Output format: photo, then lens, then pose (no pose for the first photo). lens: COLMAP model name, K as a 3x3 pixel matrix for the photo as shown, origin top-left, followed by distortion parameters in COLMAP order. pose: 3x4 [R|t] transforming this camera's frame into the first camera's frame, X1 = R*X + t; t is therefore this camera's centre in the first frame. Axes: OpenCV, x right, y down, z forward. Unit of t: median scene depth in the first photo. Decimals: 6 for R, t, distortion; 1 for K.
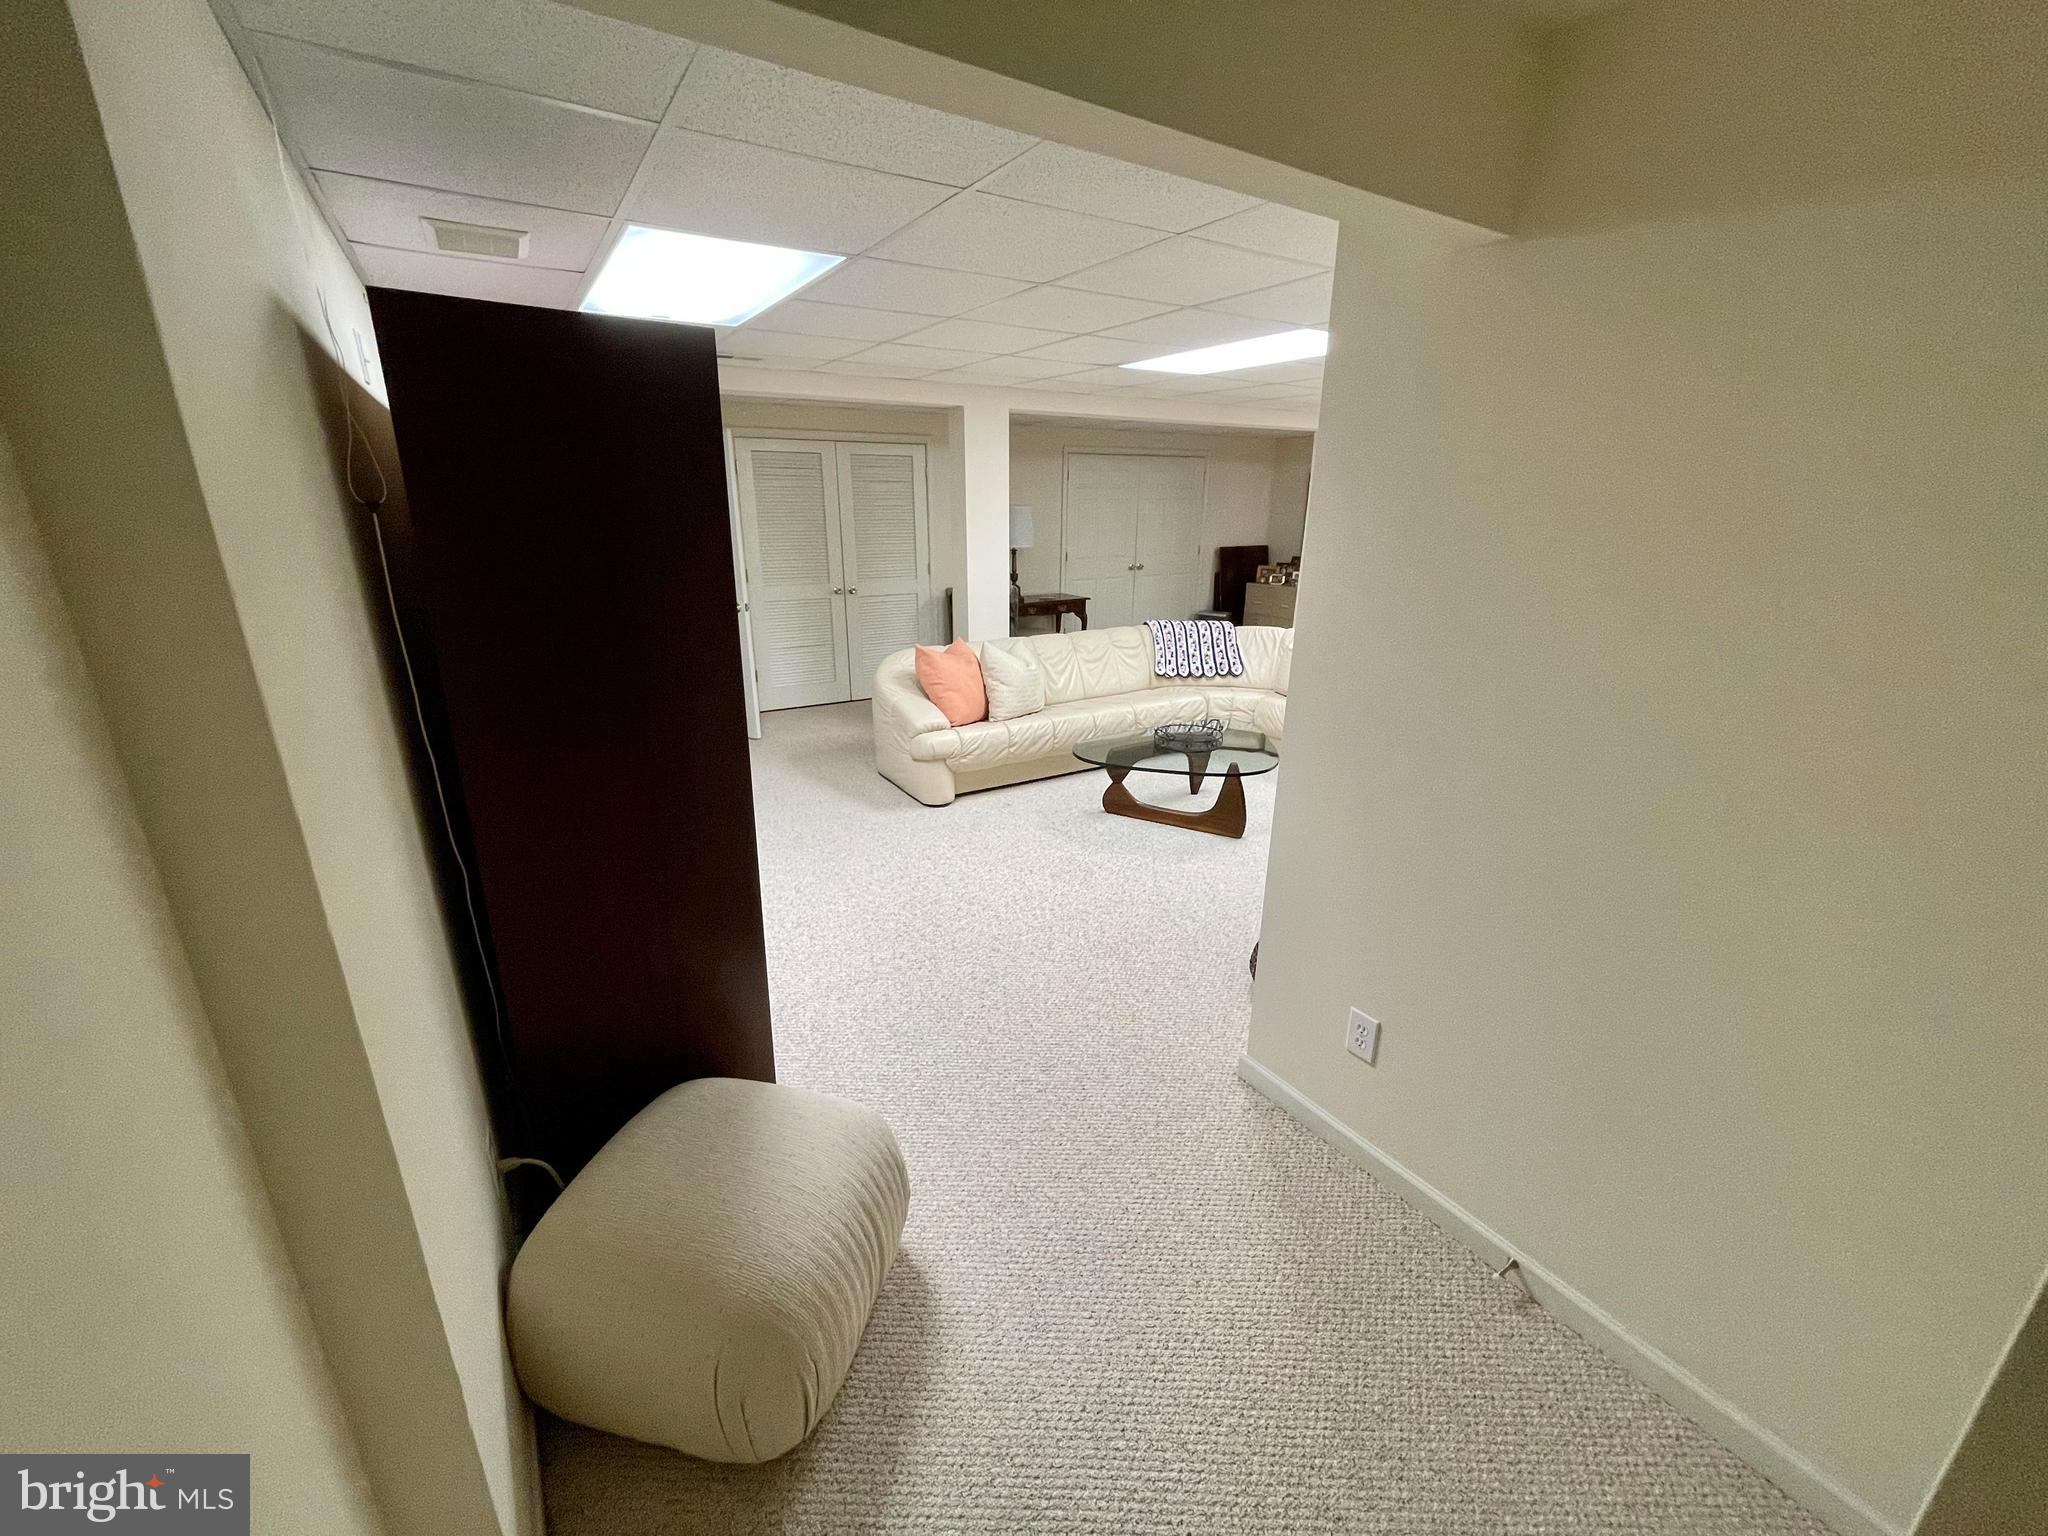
lens RADIAL K [[821.5, 0, 1020.4], [0, 821.5, 767.4], [0, 0, 1]] dist [-0.000481, 0.000585]
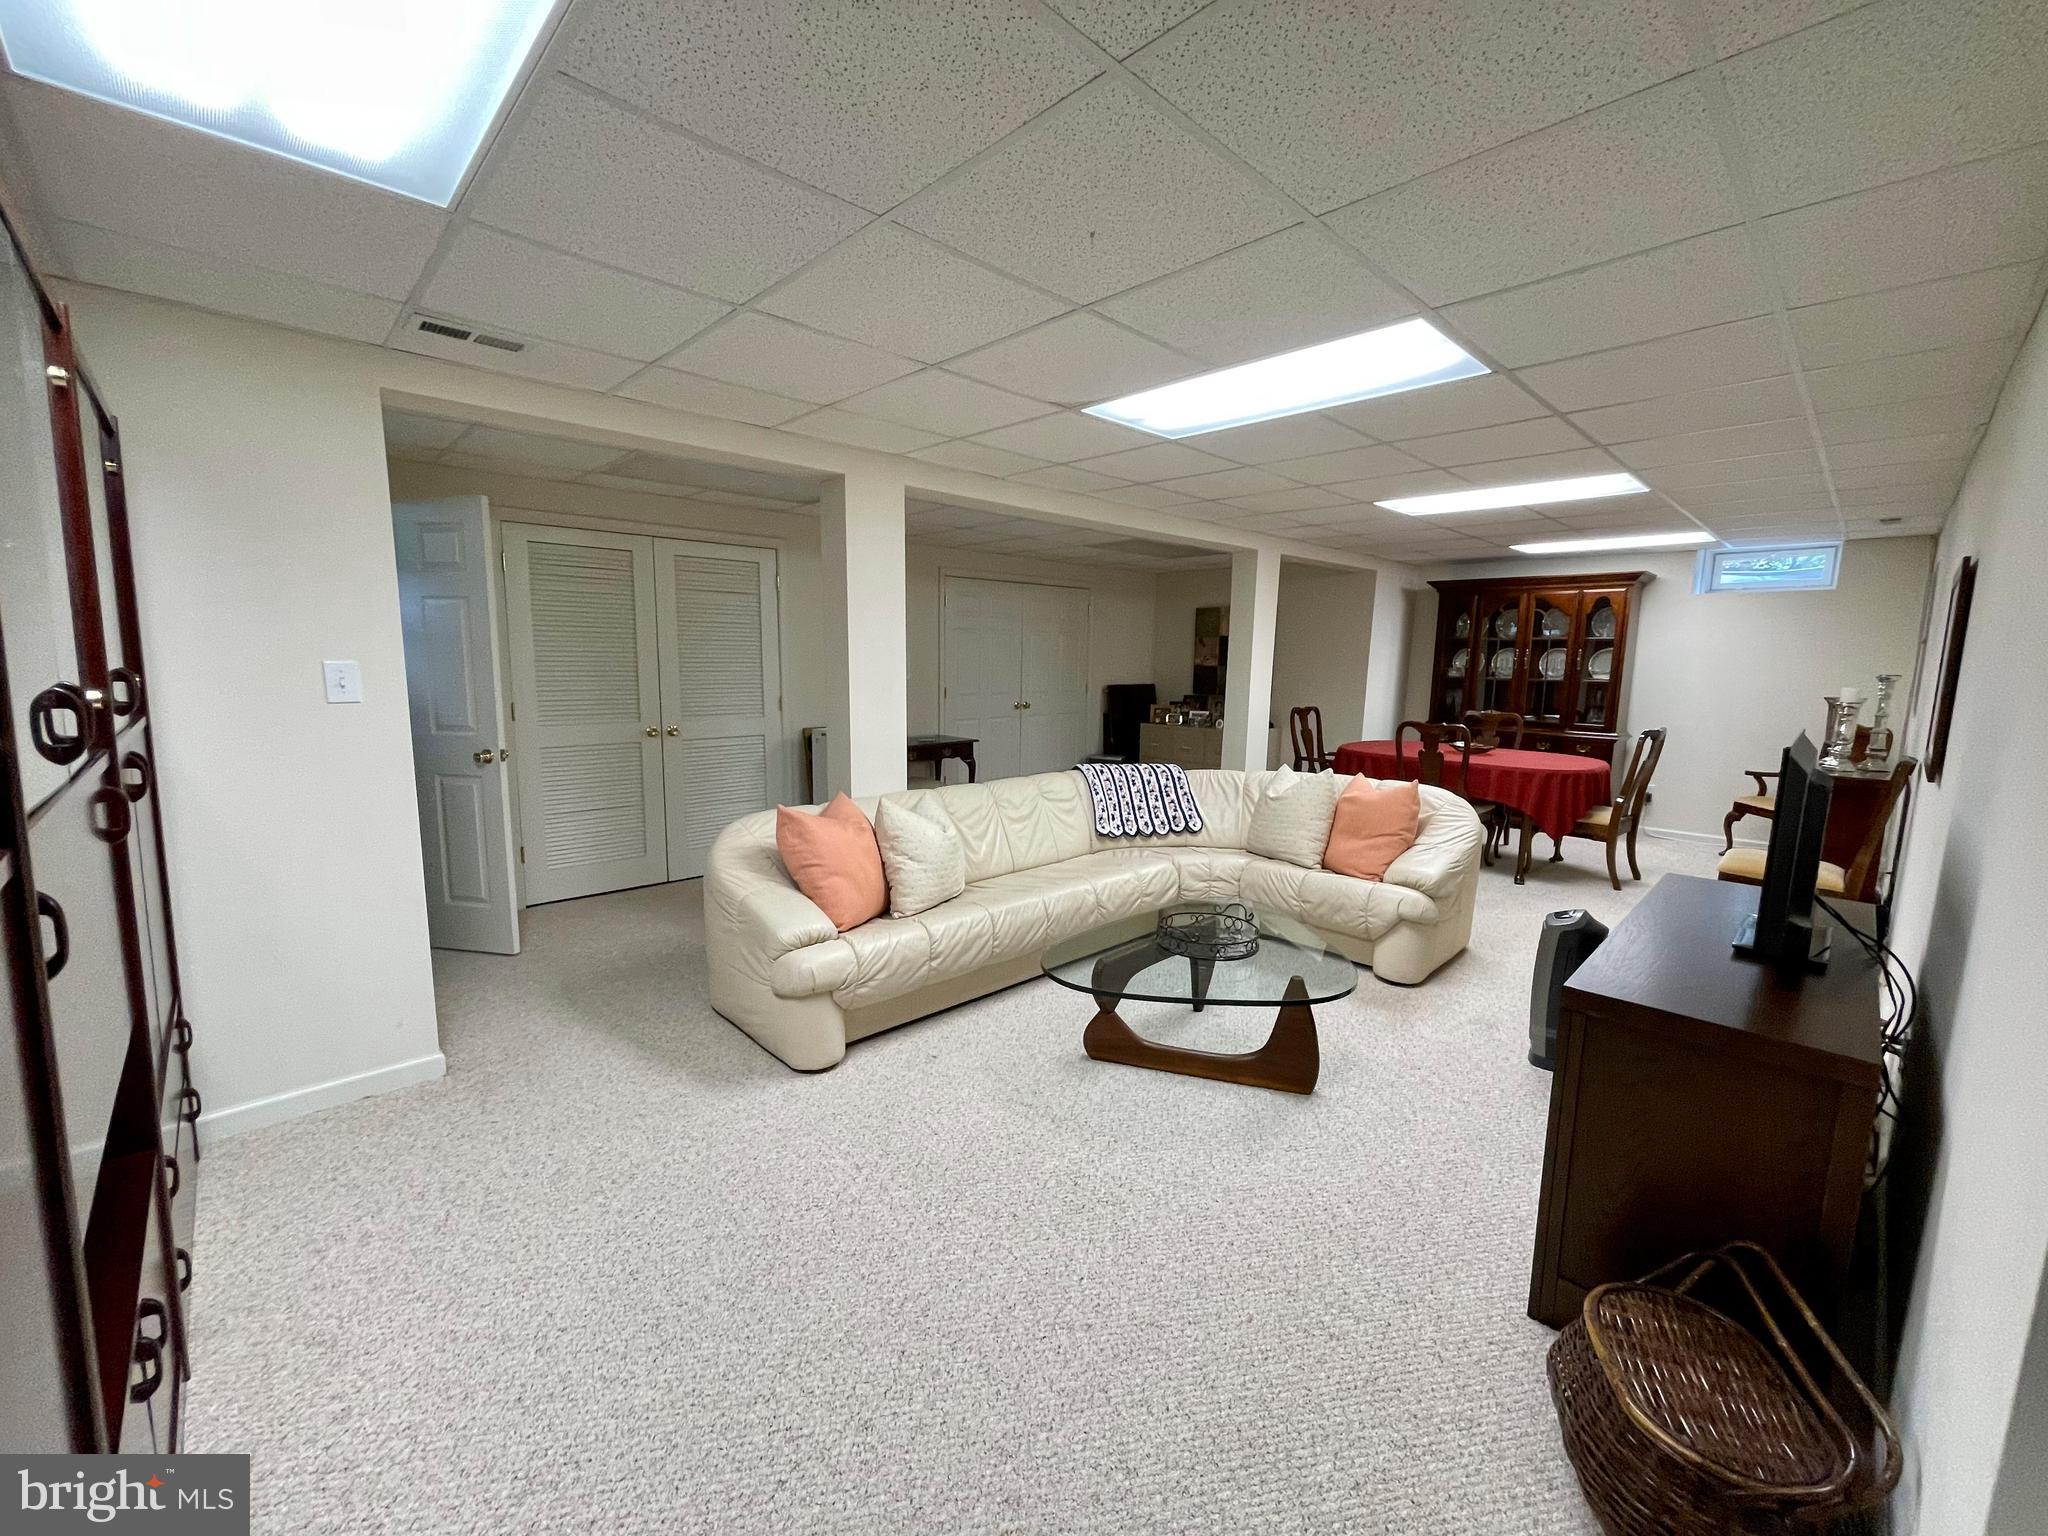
lens RADIAL K [[821.5, 0, 1021.9], [0, 821.5, 767.9], [0, 0, 1]] dist [-0.000481, 0.000585]
pose [[0.979123, -0.016531, 0.202594, -0.062574], [0.052240, 0.983675, -0.172208, -0.051298], [-0.196440, 0.179196, 0.964002, 0.300747]]
